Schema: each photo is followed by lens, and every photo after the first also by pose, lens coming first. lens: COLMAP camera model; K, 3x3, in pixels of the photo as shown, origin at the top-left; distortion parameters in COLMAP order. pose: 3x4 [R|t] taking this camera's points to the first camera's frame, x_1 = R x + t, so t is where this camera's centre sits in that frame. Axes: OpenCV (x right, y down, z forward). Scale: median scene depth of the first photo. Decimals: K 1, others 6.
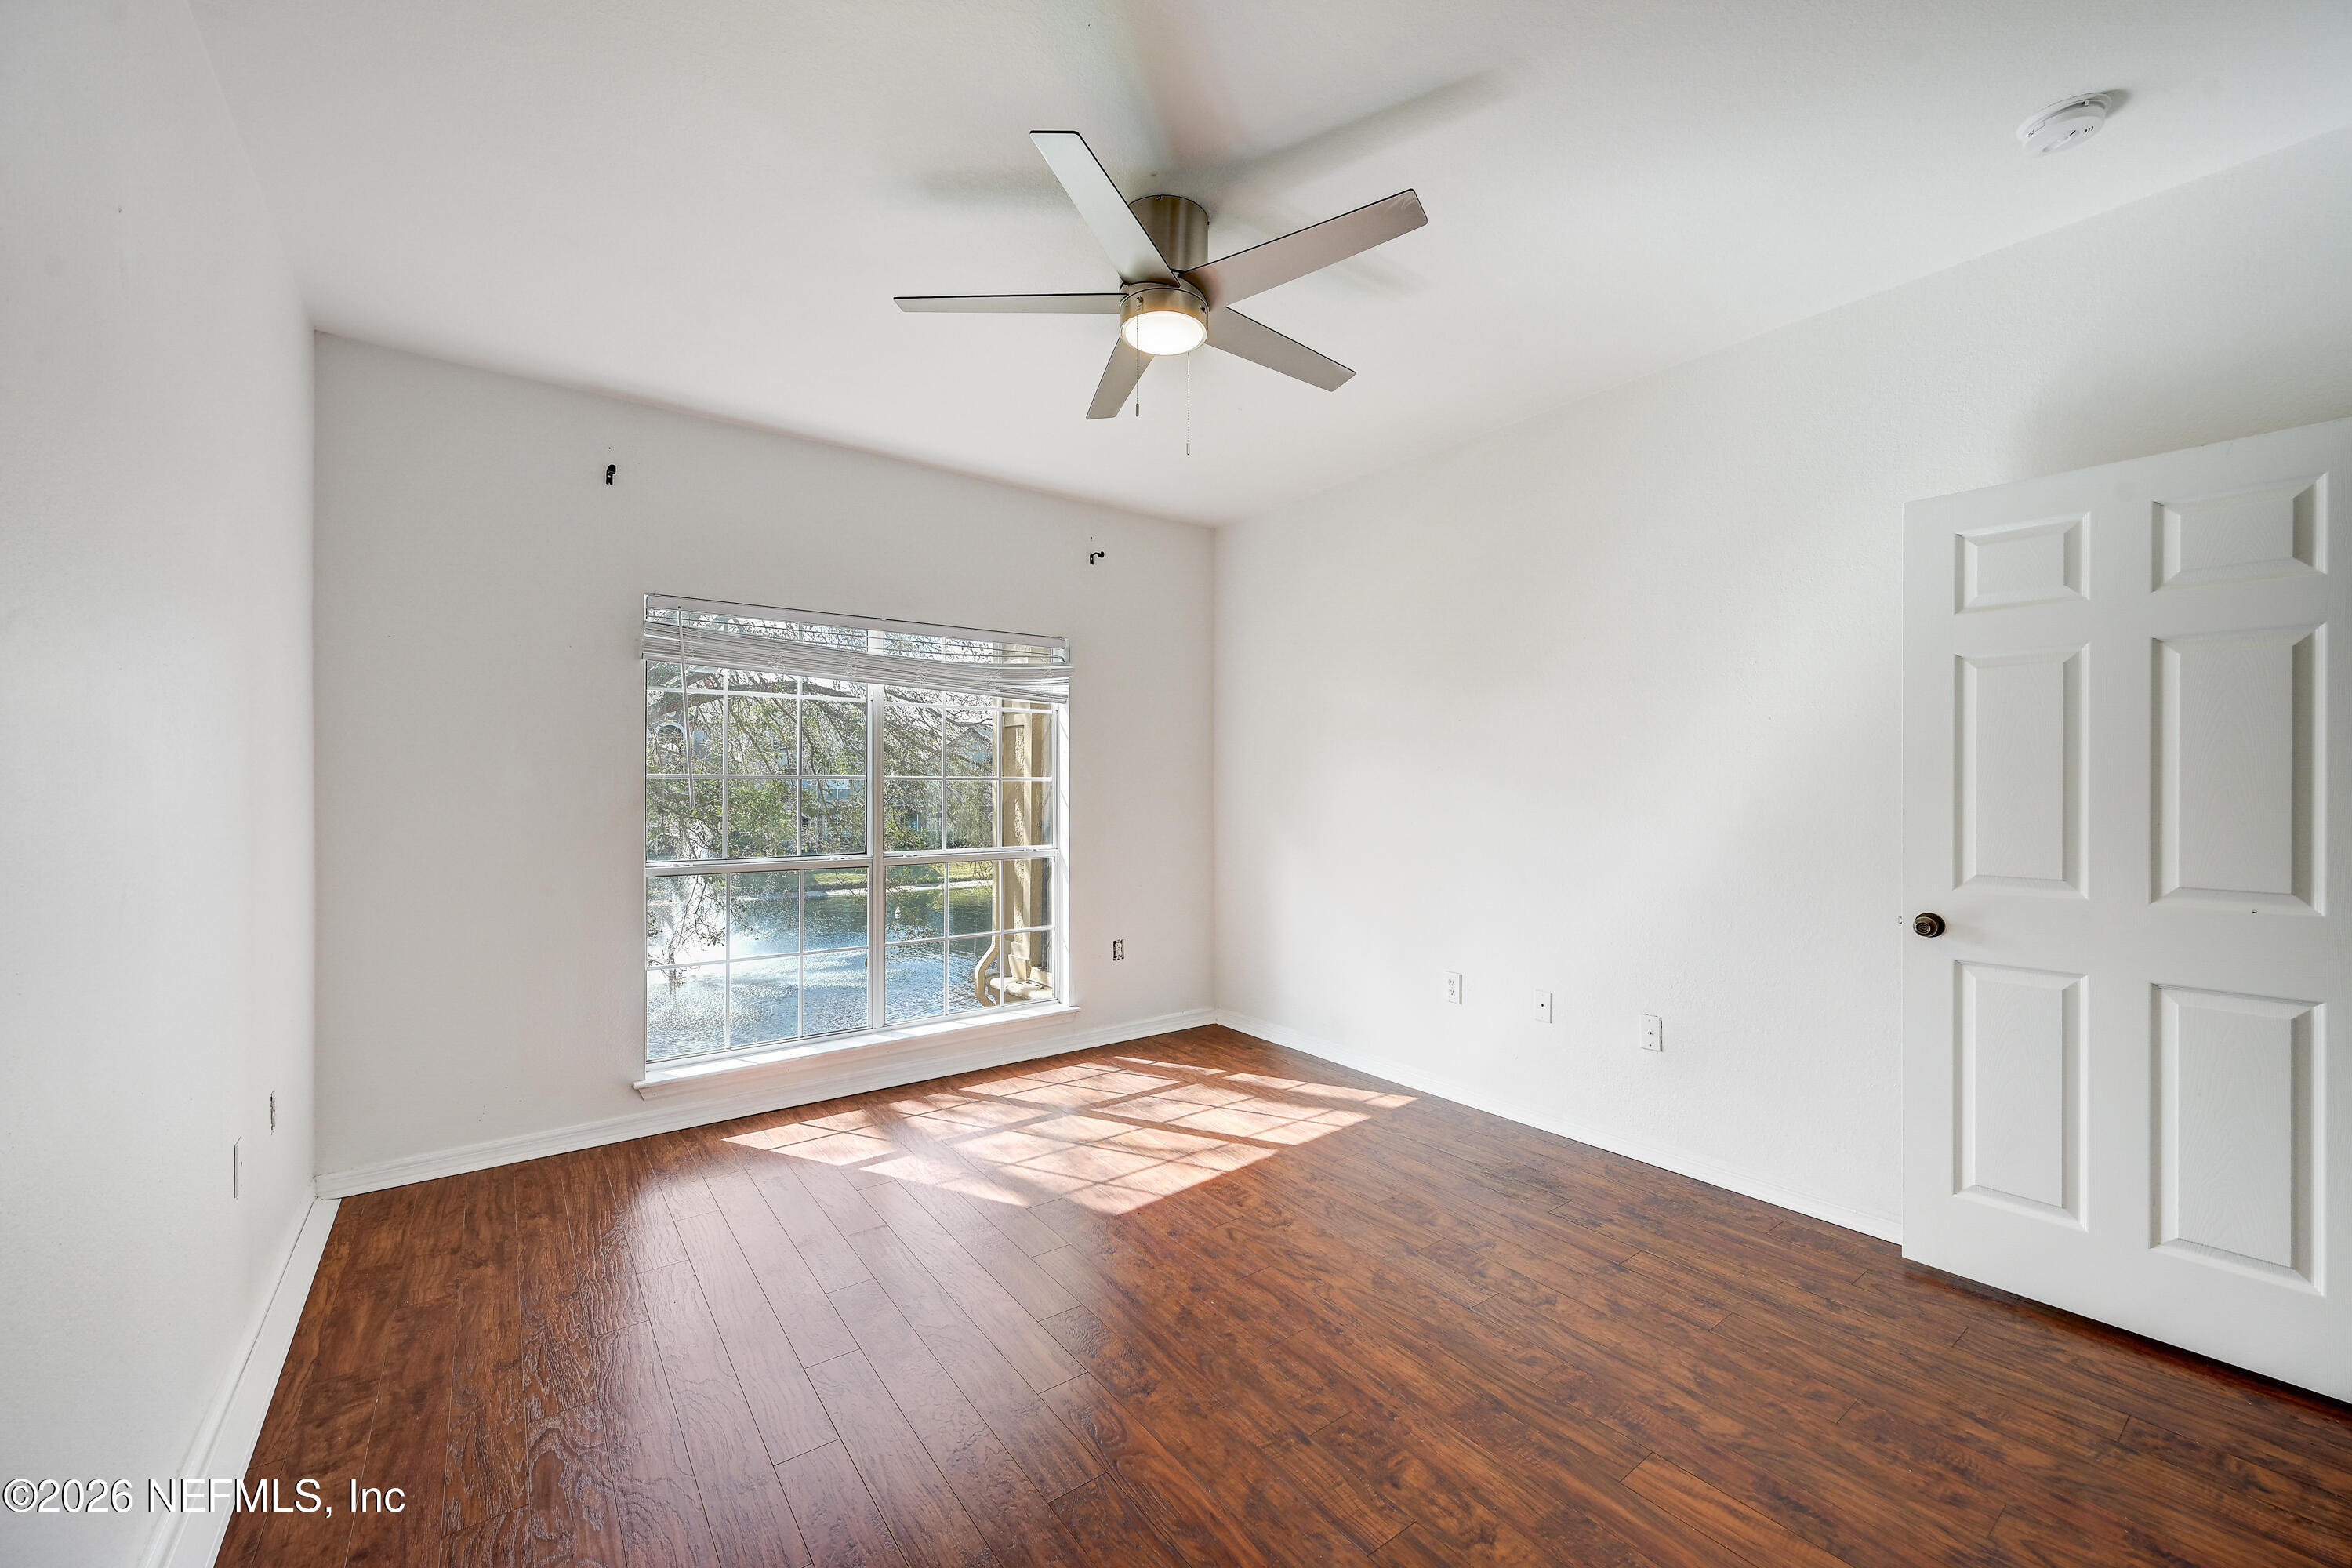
lens RADIAL K [[924.9, 0, 1181.6], [0, 924.9, 788.6], [0, 0, 1]] dist [-0.001014, -0.000063]
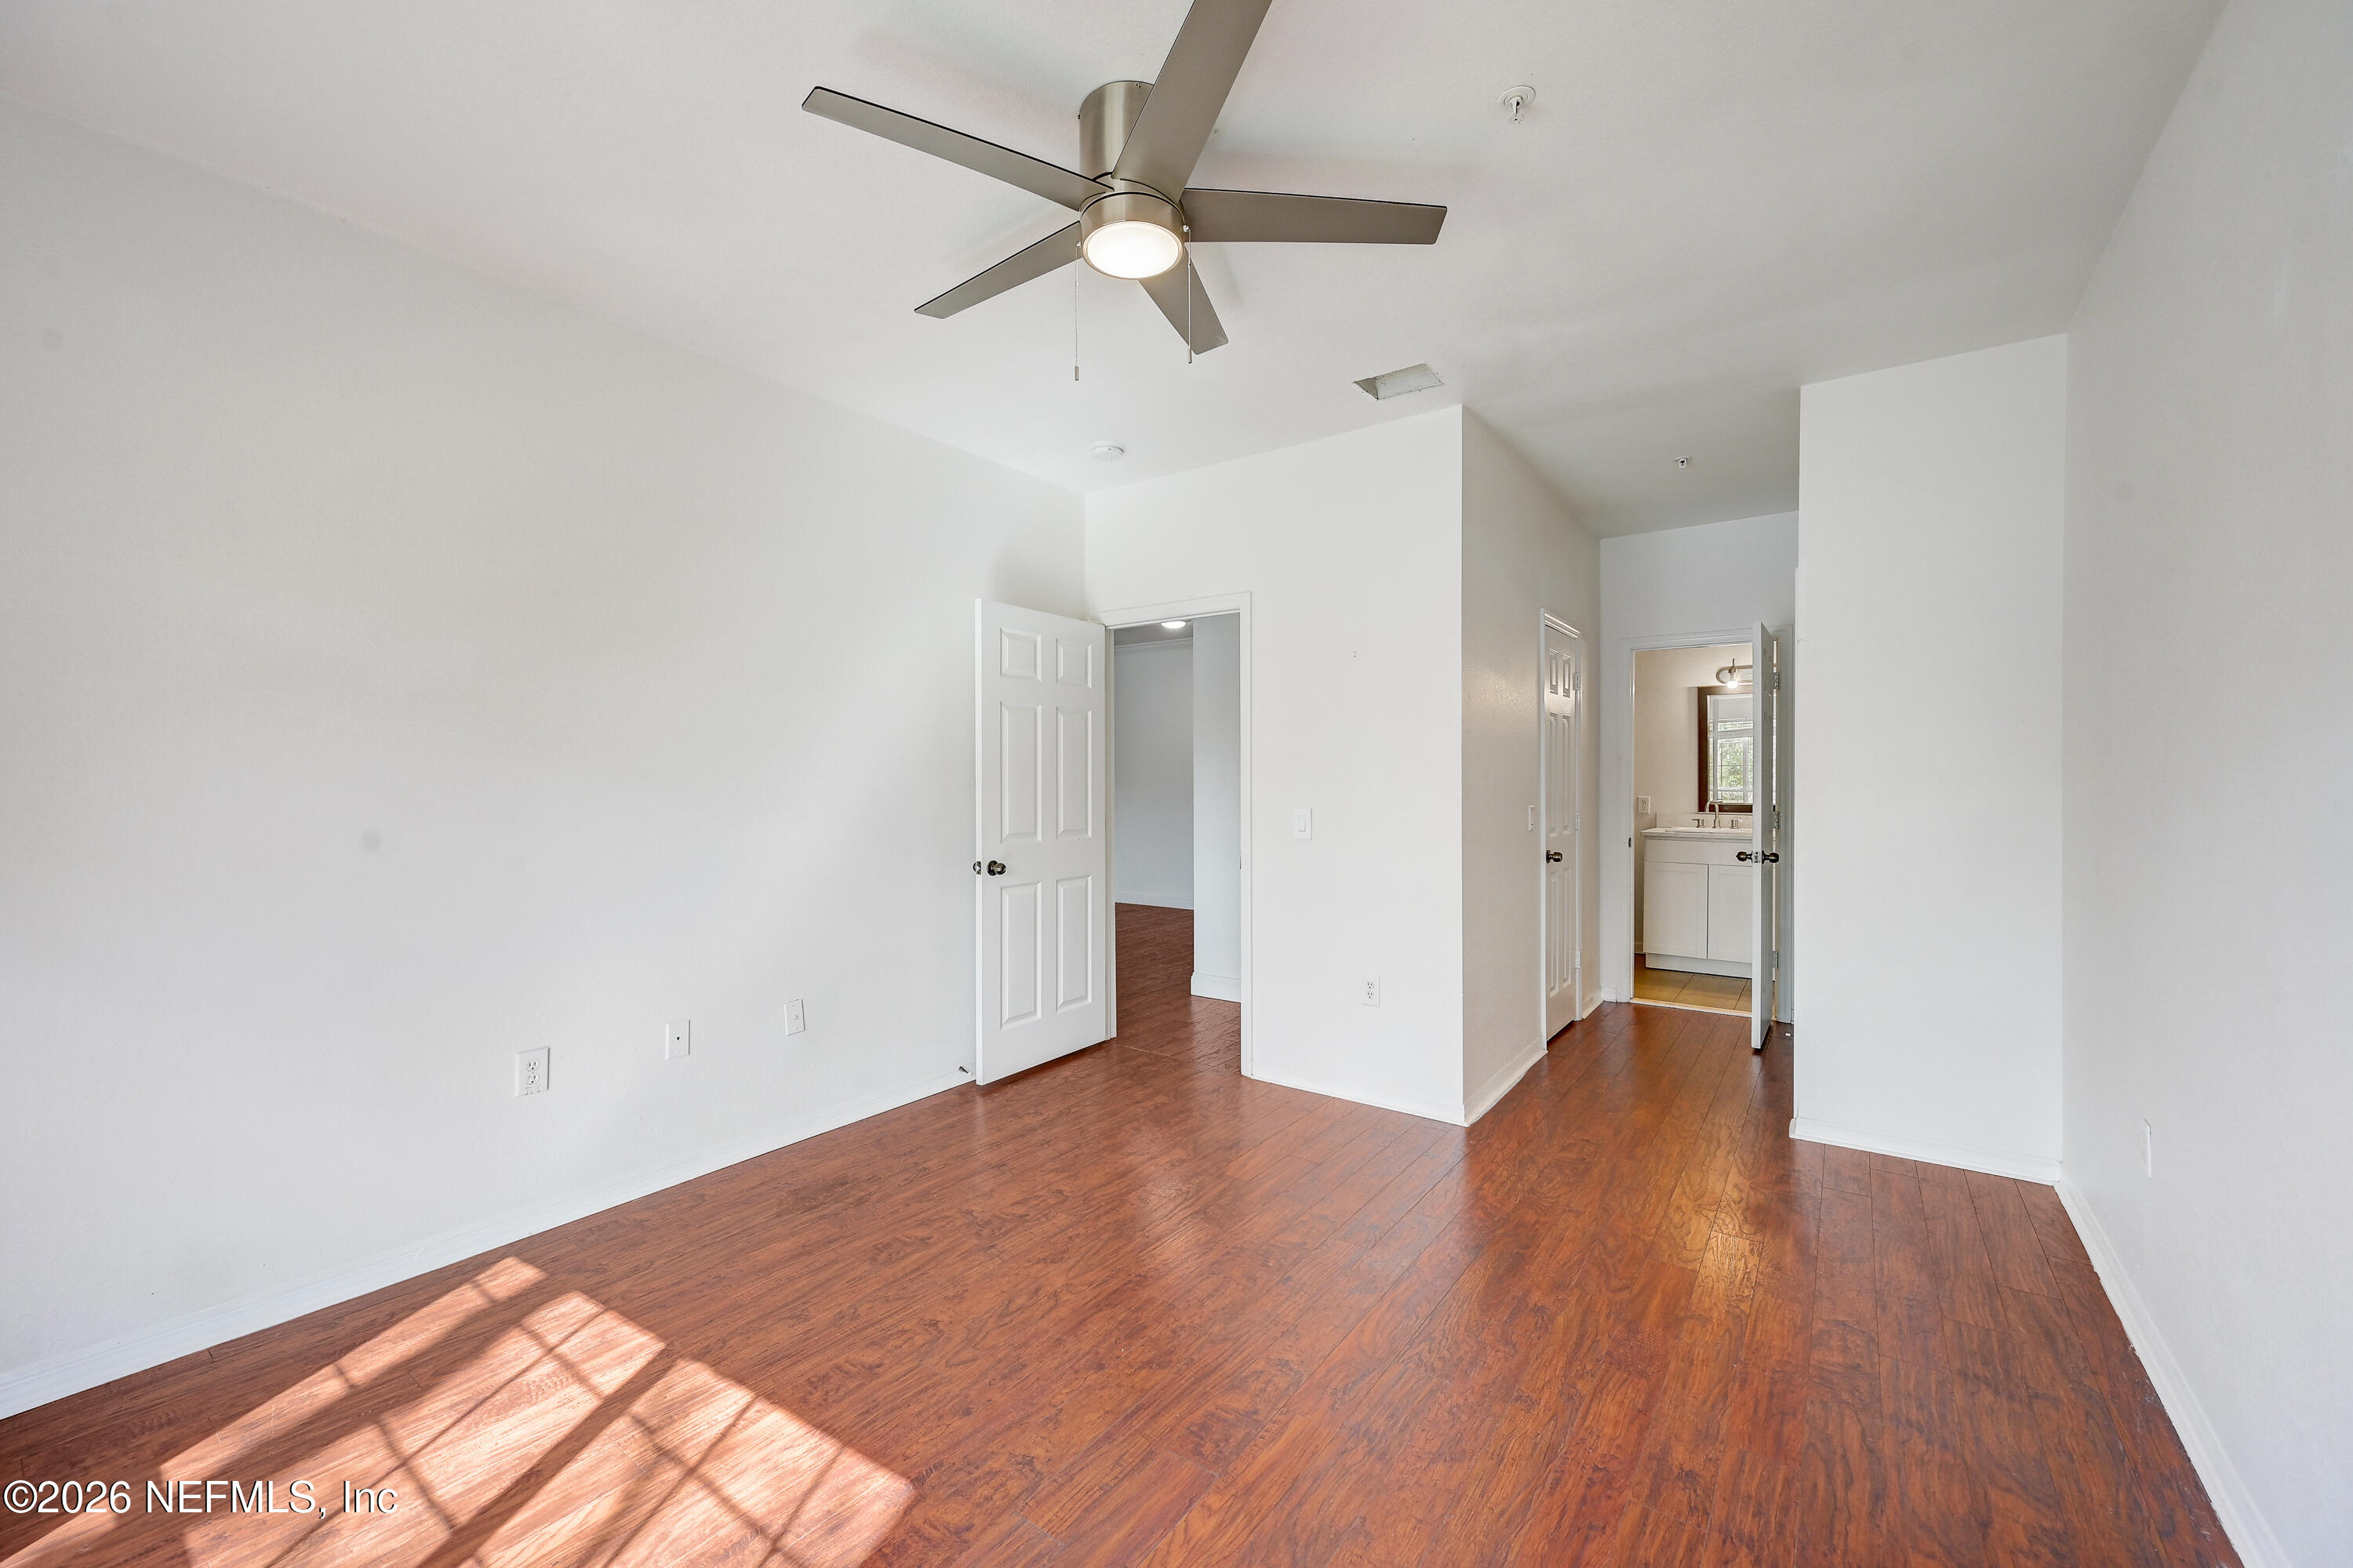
lens RADIAL K [[925.3, 0, 1182.1], [0, 925.3, 788.6], [0, 0, 1]] dist [-0.001014, -0.000063]
pose [[-0.303089, -0.007353, 0.952934, -0.631487], [0.006614, 0.999930, 0.009820, -0.003064], [-0.952939, 0.009279, -0.303019, 0.907074]]
